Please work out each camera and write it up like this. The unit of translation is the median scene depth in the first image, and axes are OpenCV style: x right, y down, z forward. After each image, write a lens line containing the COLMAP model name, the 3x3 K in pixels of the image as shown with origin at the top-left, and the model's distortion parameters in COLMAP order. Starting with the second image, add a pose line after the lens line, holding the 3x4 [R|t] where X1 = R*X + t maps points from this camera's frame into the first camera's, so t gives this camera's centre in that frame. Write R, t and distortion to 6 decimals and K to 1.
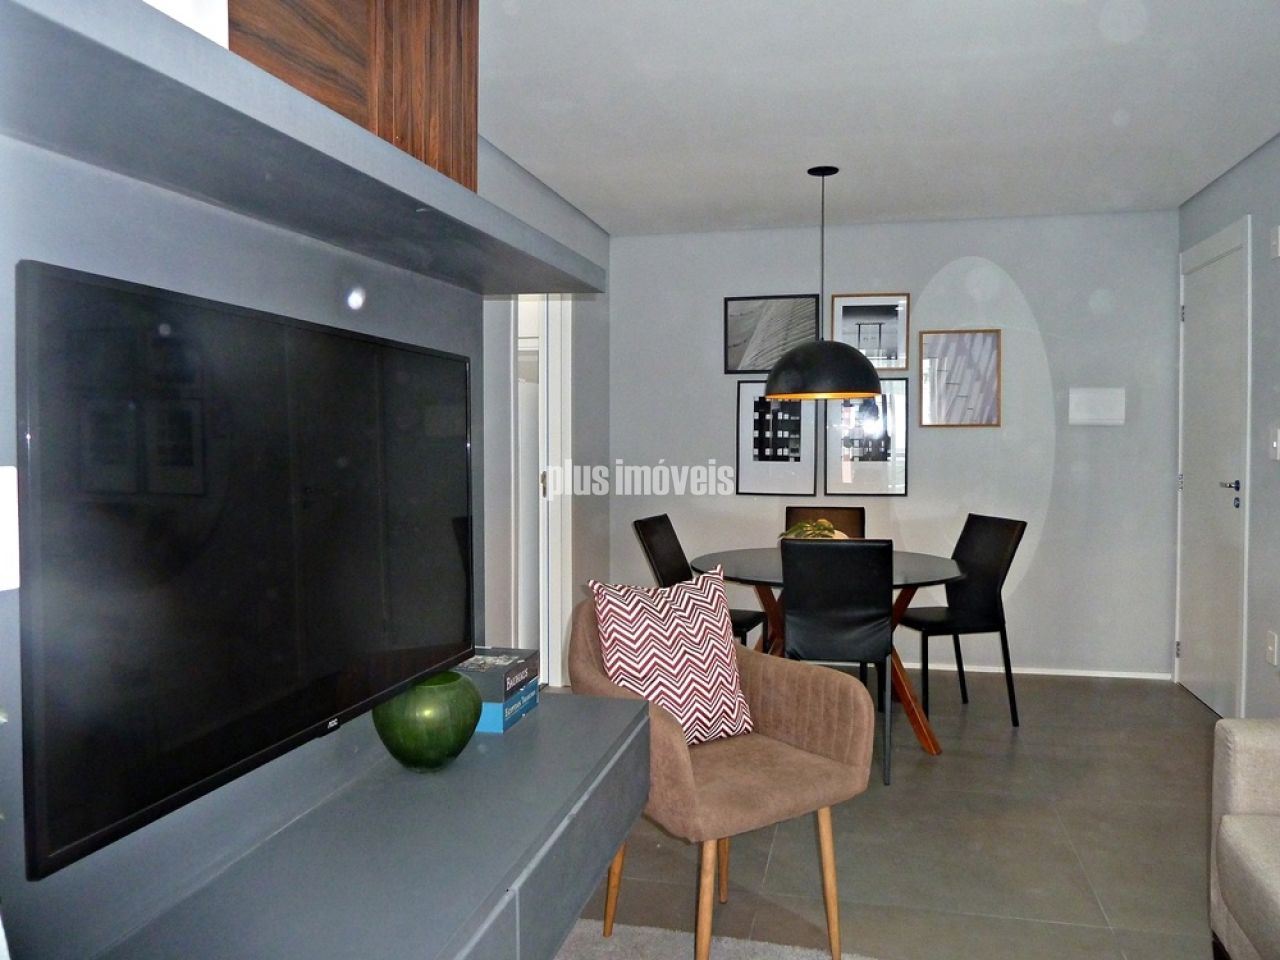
lens RADIAL K [[970.5, 0, 642.8], [0, 970.5, 472.4], [0, 0, 1]] dist [-0.045063, 0.029922]
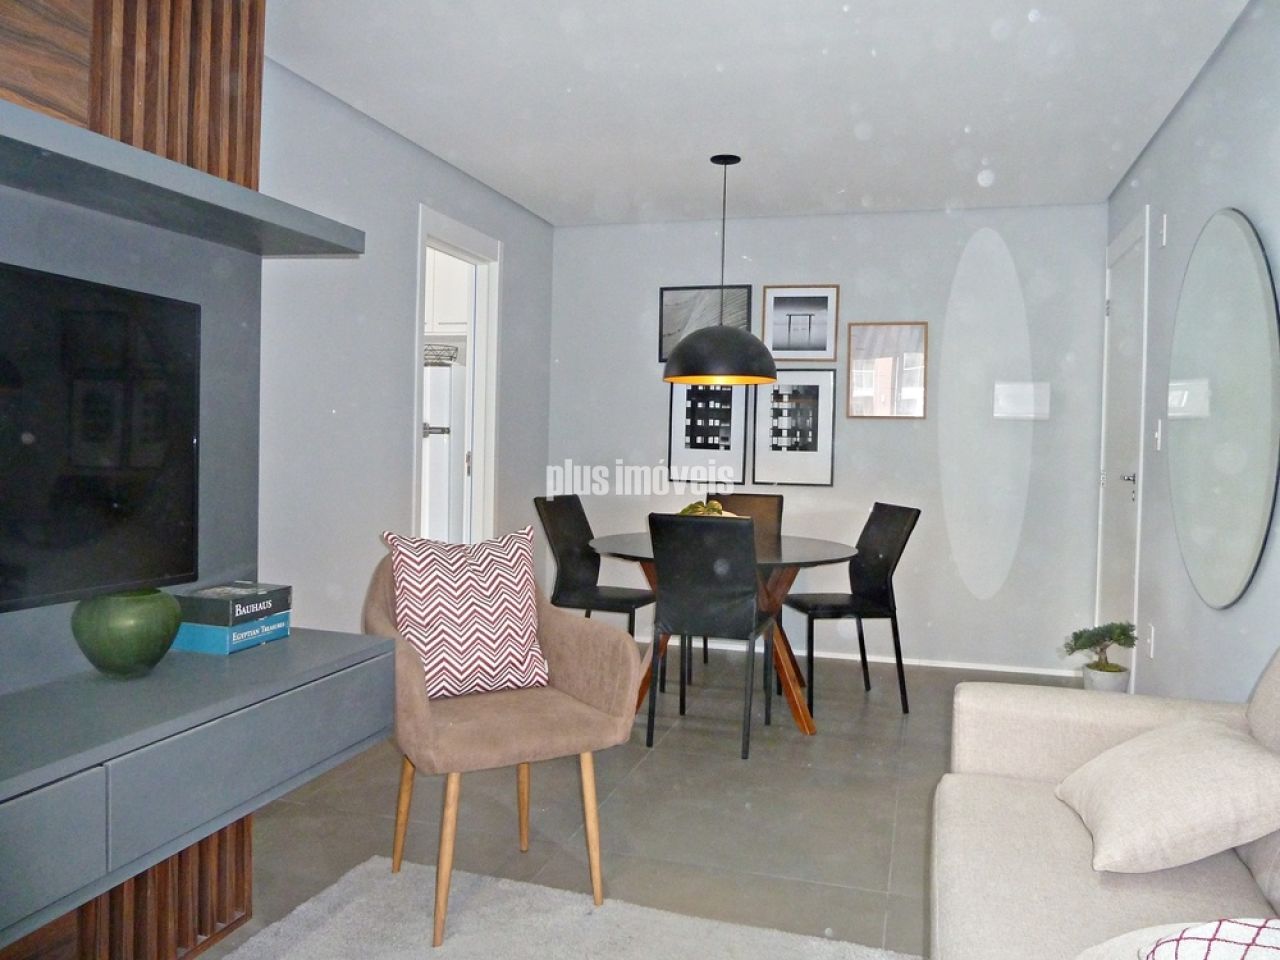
lens RADIAL K [[970.5, 0, 642.8], [0, 970.5, 472.4], [0, 0, 1]] dist [-0.045063, 0.029922]
pose [[0.997754, 0.027055, -0.061279, 0.162574], [-0.027500, 0.999601, -0.006439, 0.025692], [0.061080, 0.008110, 0.998100, -0.020161]]
